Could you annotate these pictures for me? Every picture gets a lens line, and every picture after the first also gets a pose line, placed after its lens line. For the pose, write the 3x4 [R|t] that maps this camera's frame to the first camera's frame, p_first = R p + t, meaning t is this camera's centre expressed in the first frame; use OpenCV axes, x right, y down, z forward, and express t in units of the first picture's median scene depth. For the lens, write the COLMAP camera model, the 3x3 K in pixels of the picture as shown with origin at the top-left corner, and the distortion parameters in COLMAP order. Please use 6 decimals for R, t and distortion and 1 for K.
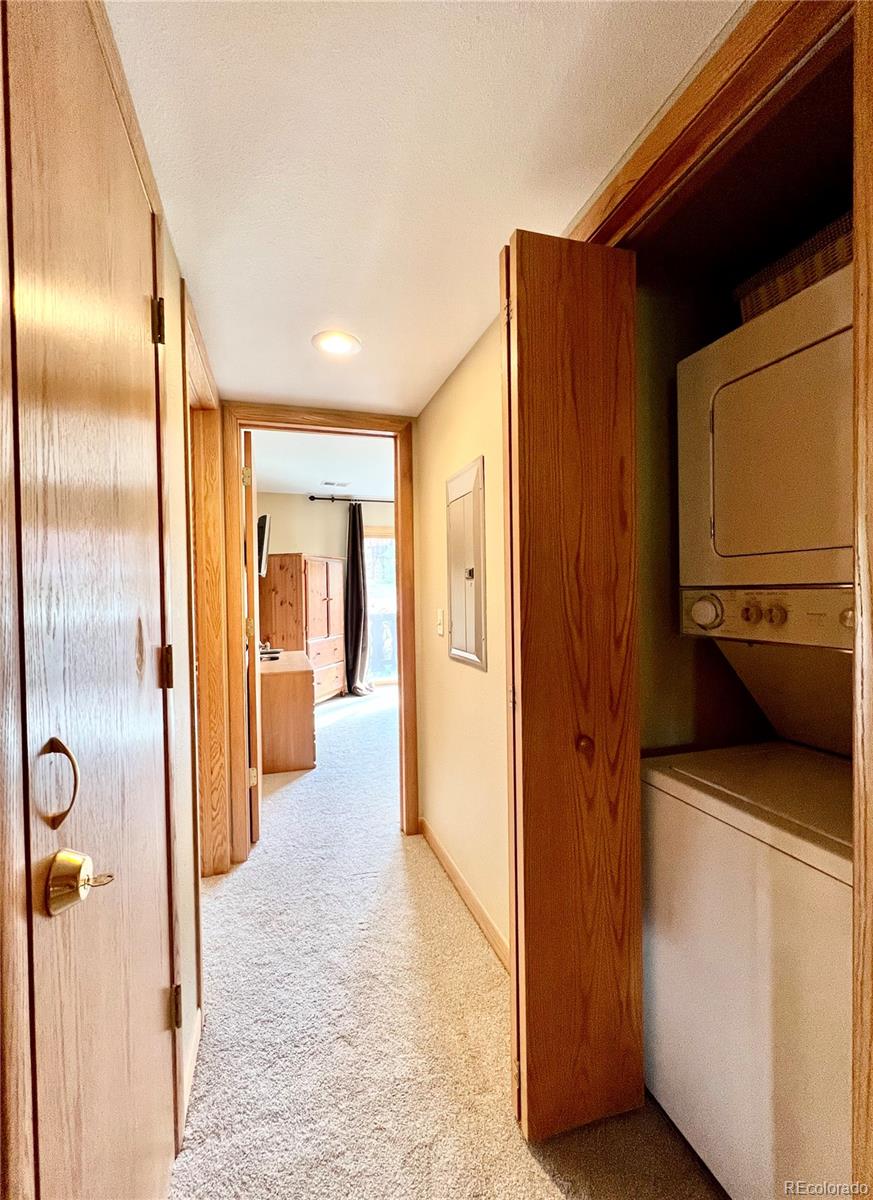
lens RADIAL K [[518.7, 0, 435.4], [0, 518.7, 601.1], [0, 0, 1]] dist [-0.000106, -0.000010]
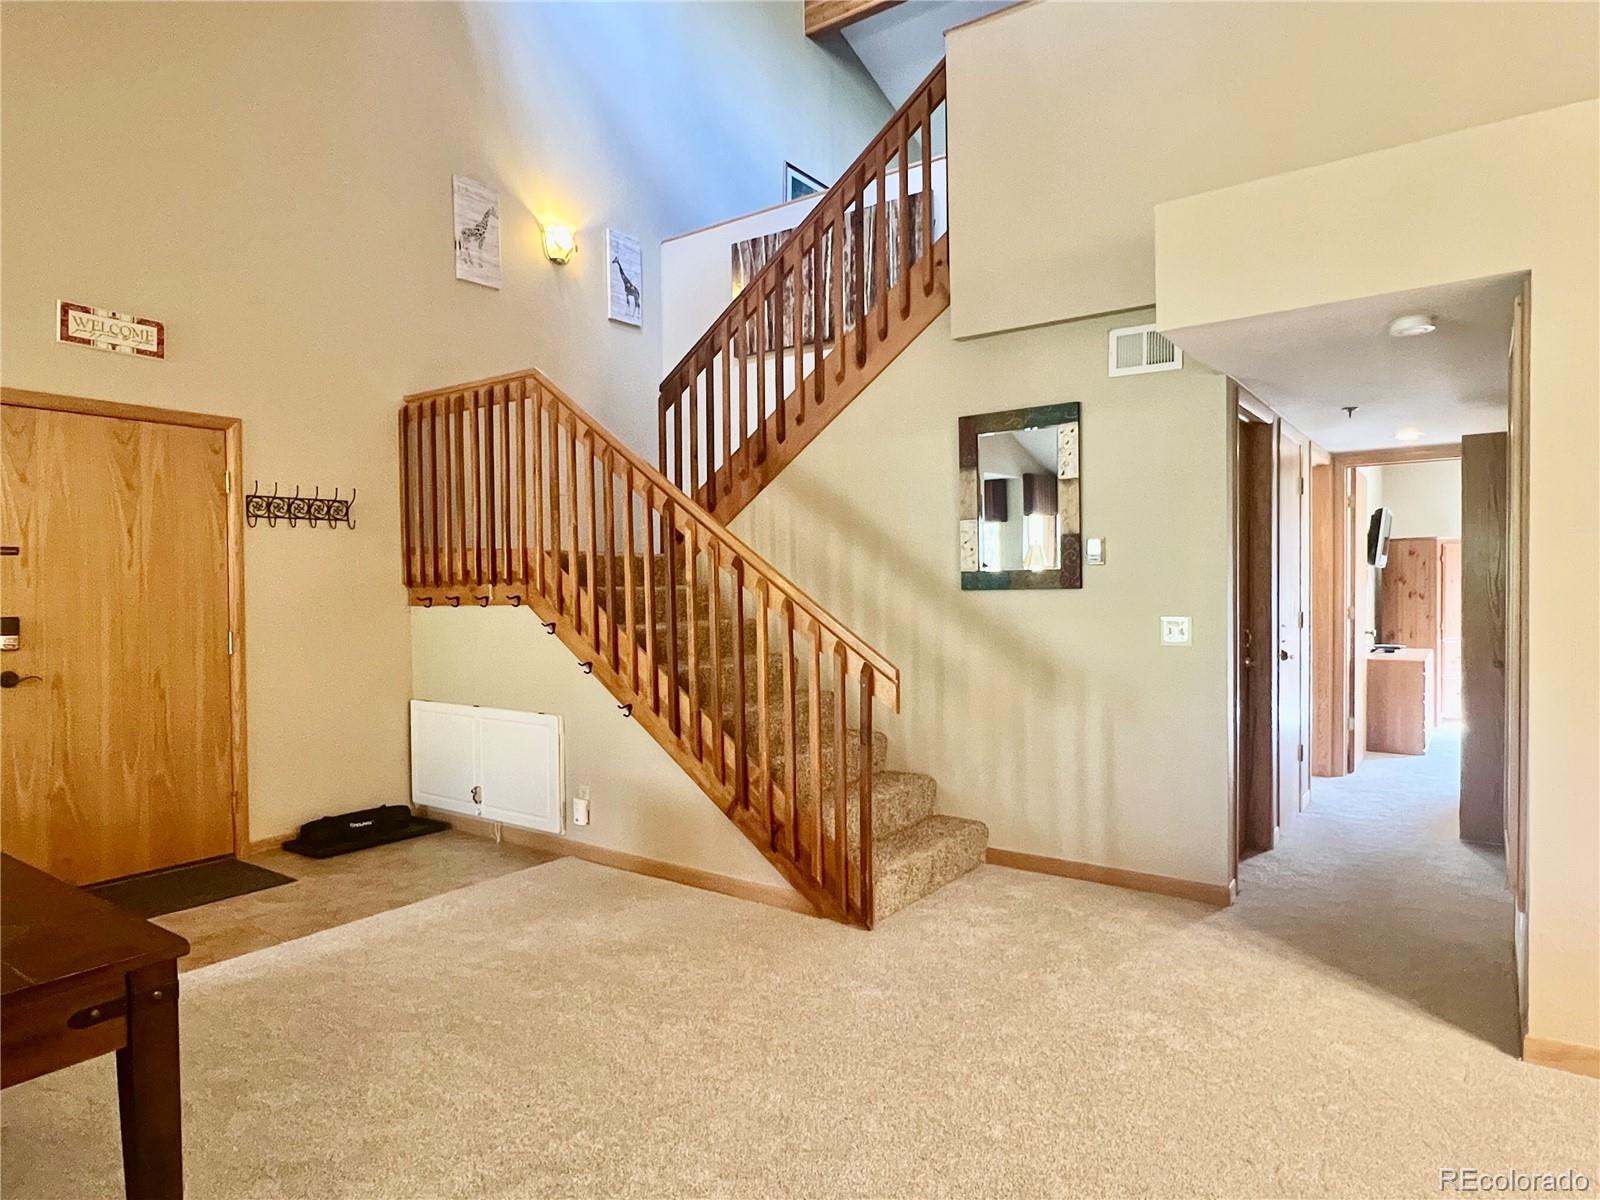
lens RADIAL K [[937.8, 0, 799.9], [0, 937.8, 599.9], [0, 0, 1]] dist [0.001073, 0.000165]
pose [[0.607117, 0.028026, -0.794118, 0.330584], [-0.017803, 0.999607, 0.021667, -0.004109], [0.794413, 0.000984, 0.607377, -0.757642]]
